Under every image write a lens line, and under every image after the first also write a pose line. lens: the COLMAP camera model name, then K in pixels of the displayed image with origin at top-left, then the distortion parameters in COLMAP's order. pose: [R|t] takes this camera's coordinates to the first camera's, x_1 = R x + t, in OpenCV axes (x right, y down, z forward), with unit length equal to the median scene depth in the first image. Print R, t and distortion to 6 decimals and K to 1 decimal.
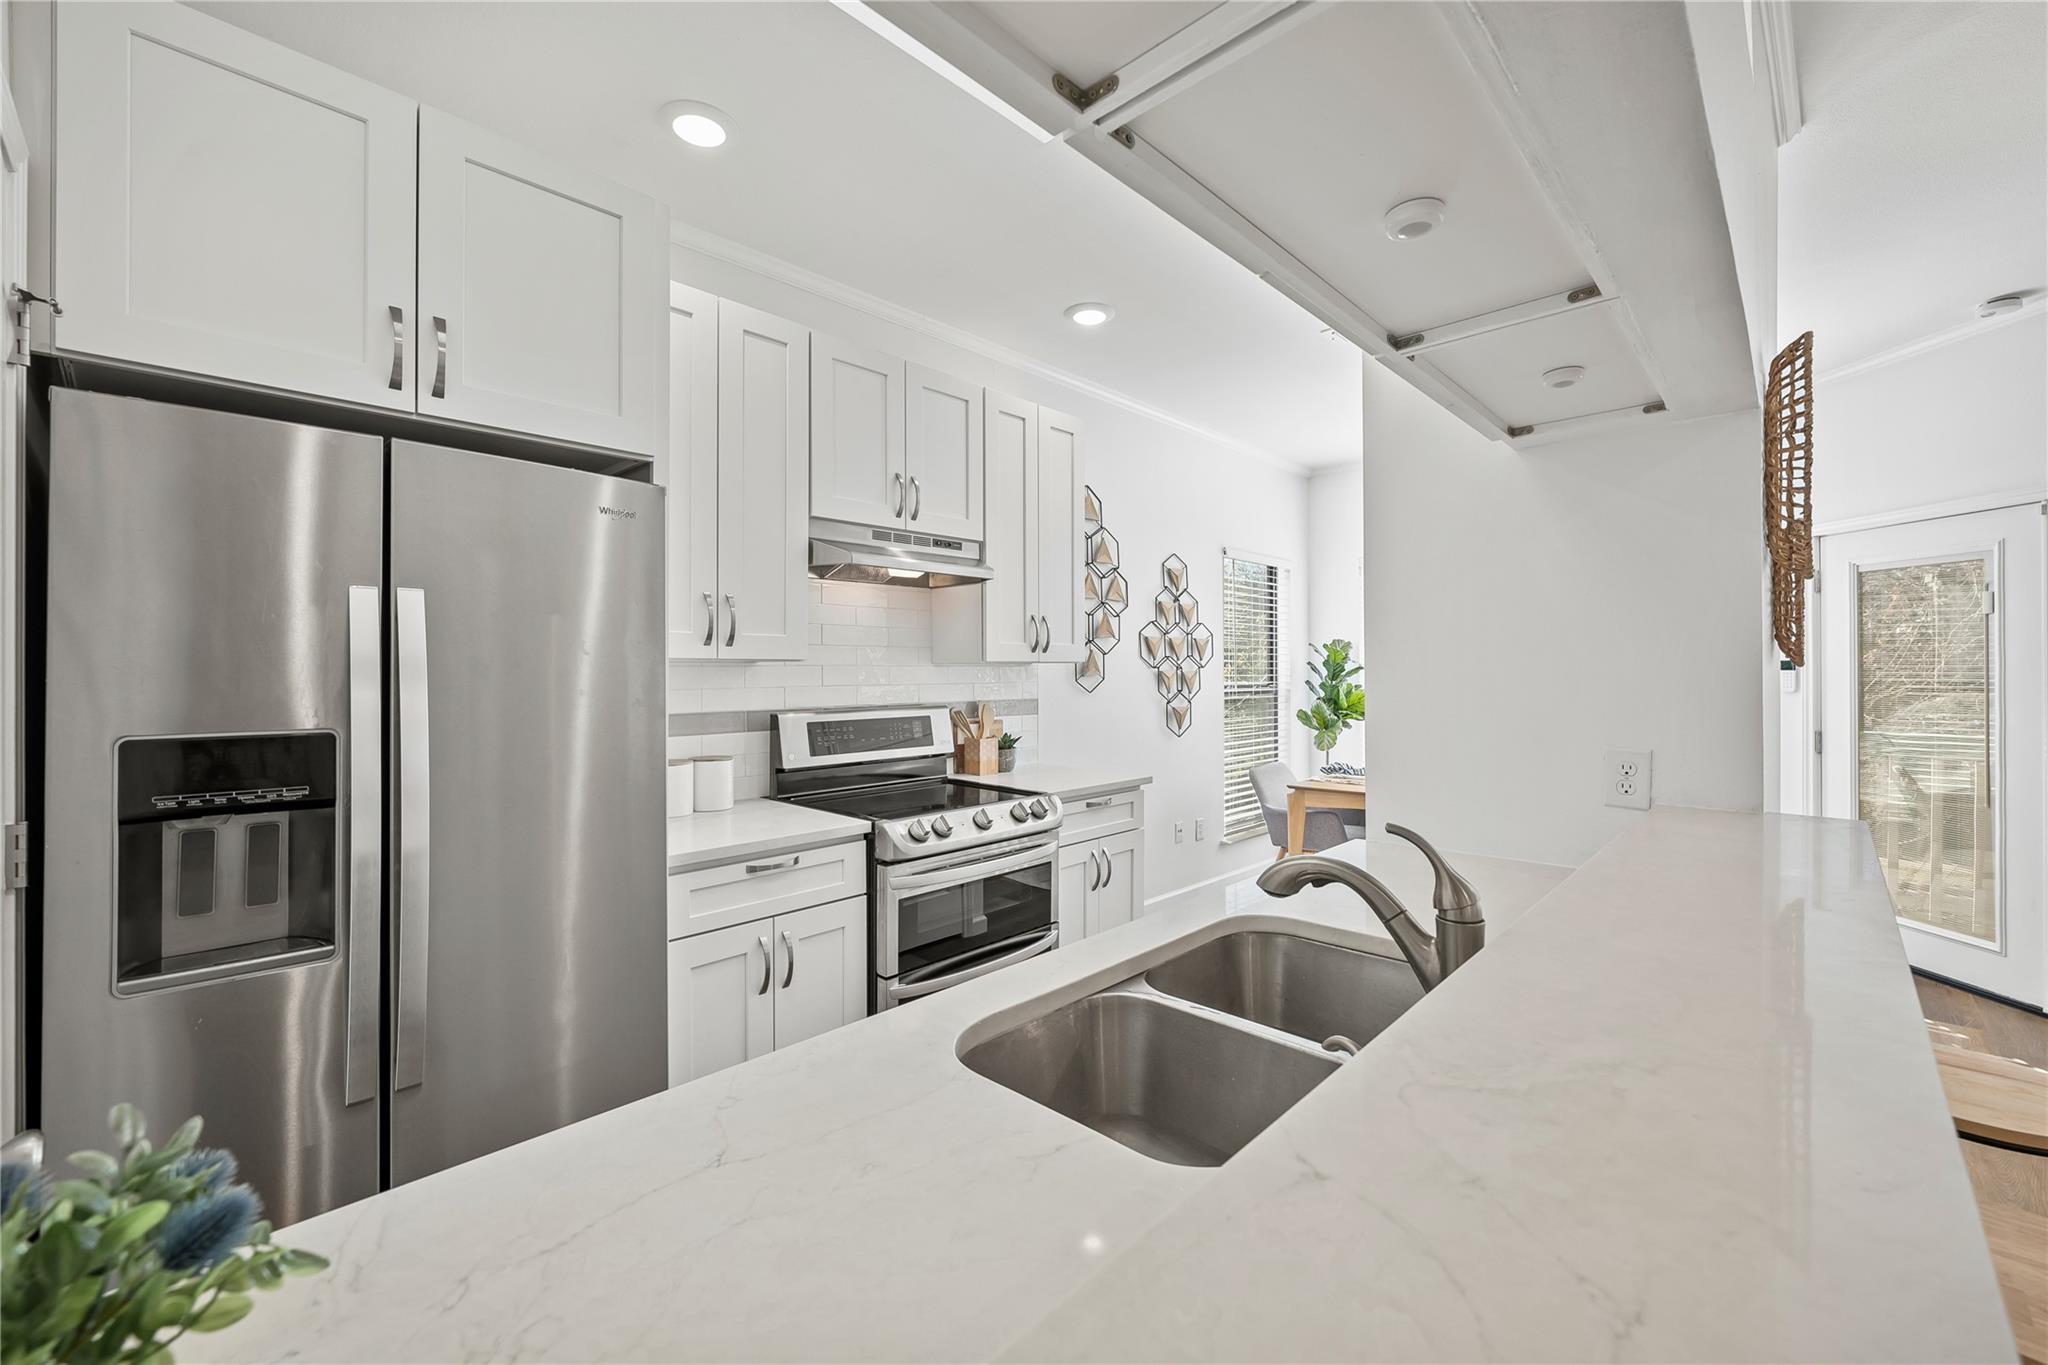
lens RADIAL K [[829.5, 0, 1026.2], [0, 829.5, 662.9], [0, 0, 1]] dist [0.000236, -0.000001]
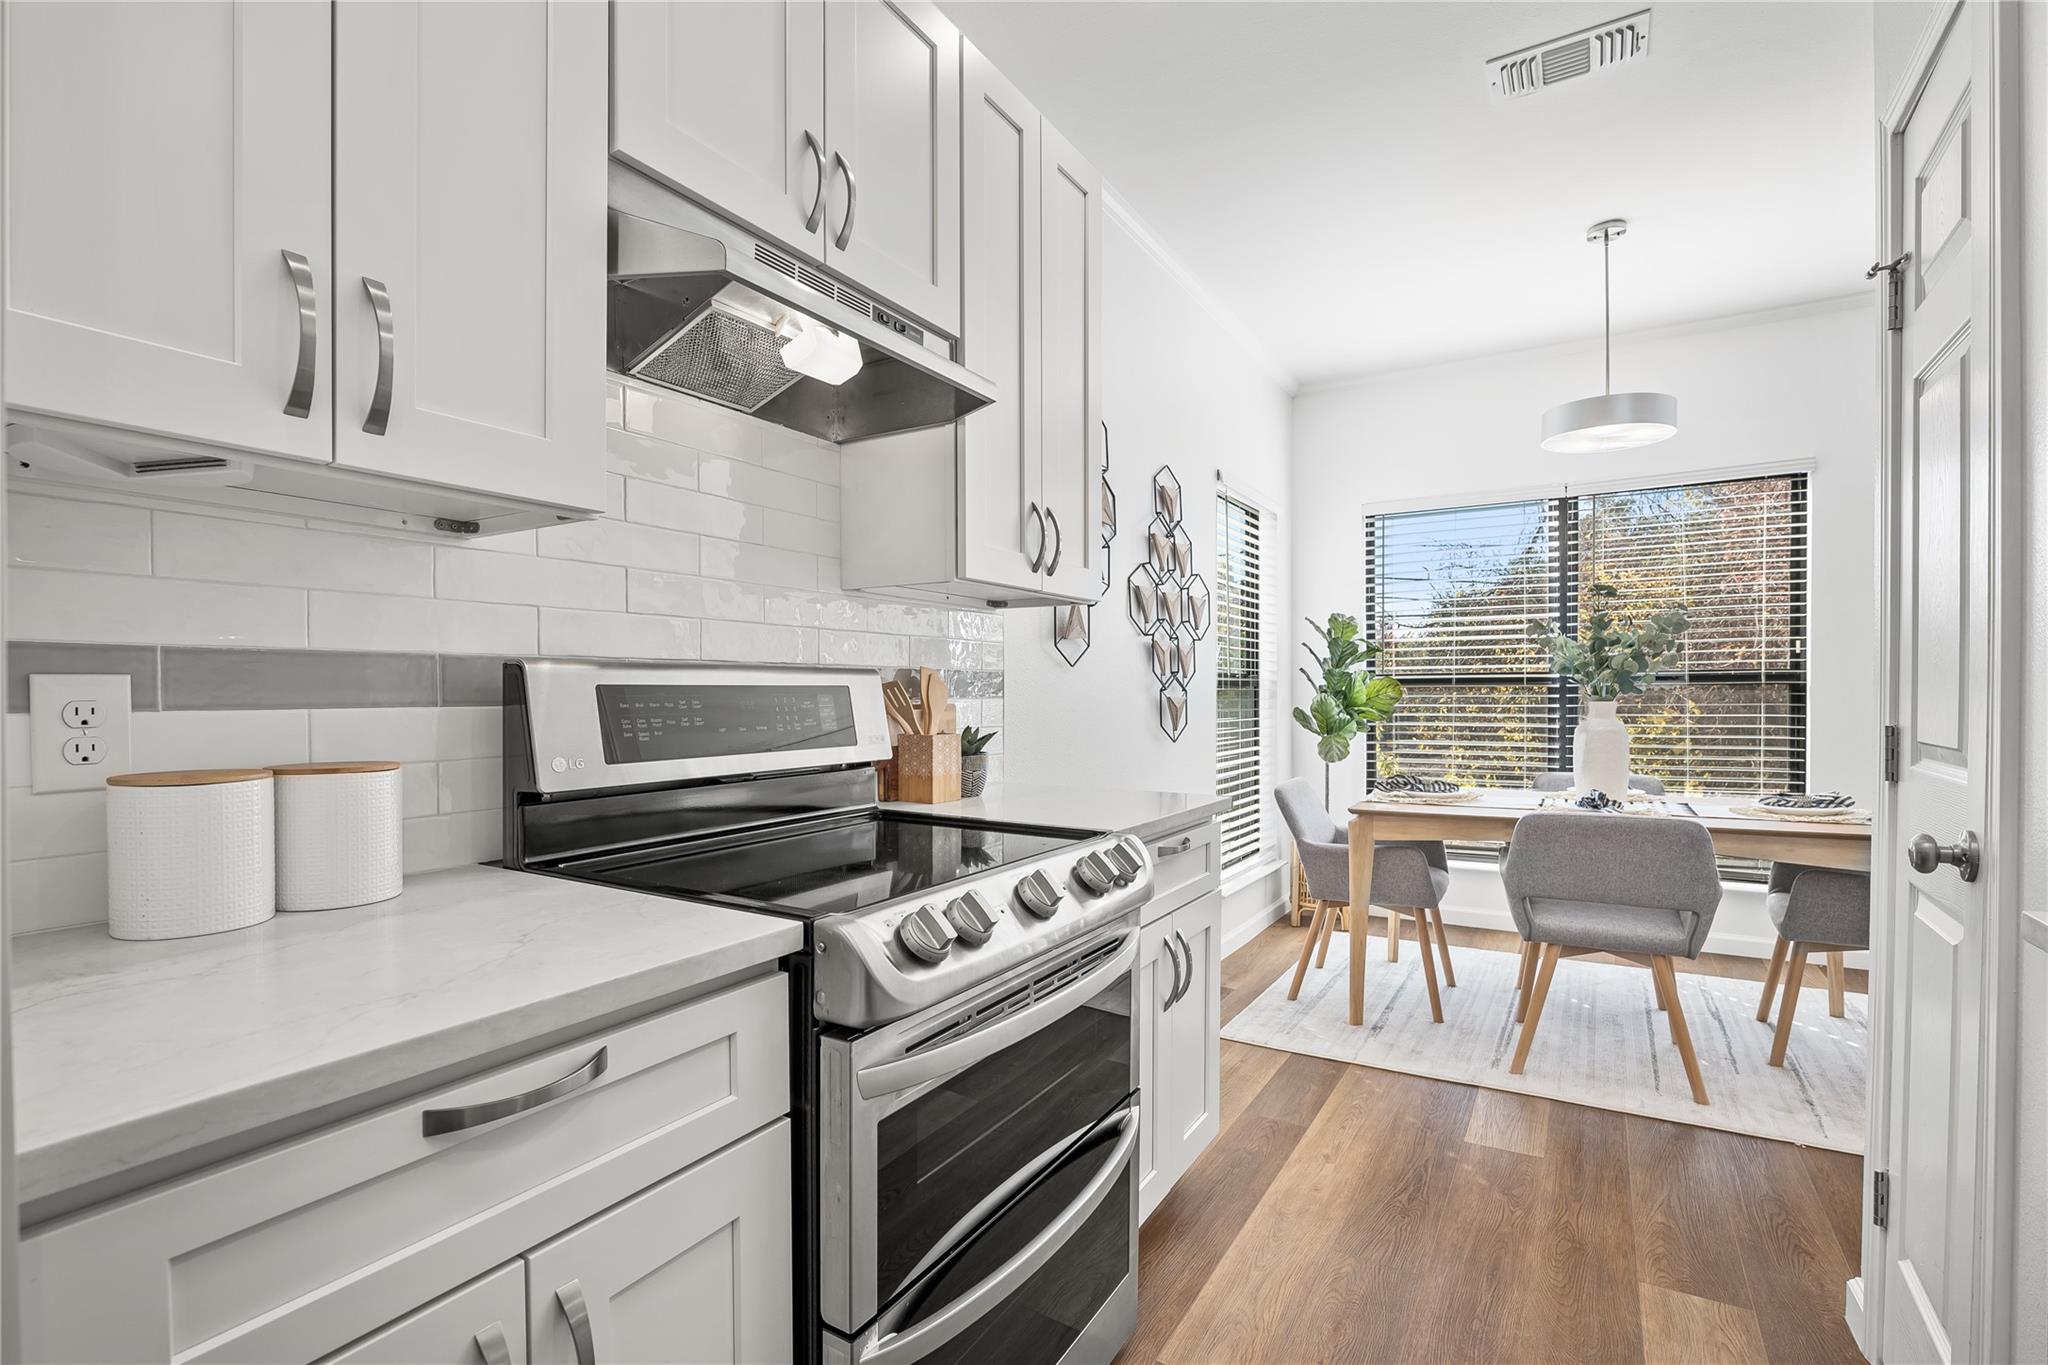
lens RADIAL K [[937.0, 0, 1022.4], [0, 937.0, 693.1], [0, 0, 1]] dist [-0.019324, -0.000124]
pose [[0.977857, -0.005081, 0.209214, -0.139831], [0.003773, 0.999971, 0.006650, 0.068796], [-0.209241, -0.005713, 0.977847, 0.450792]]
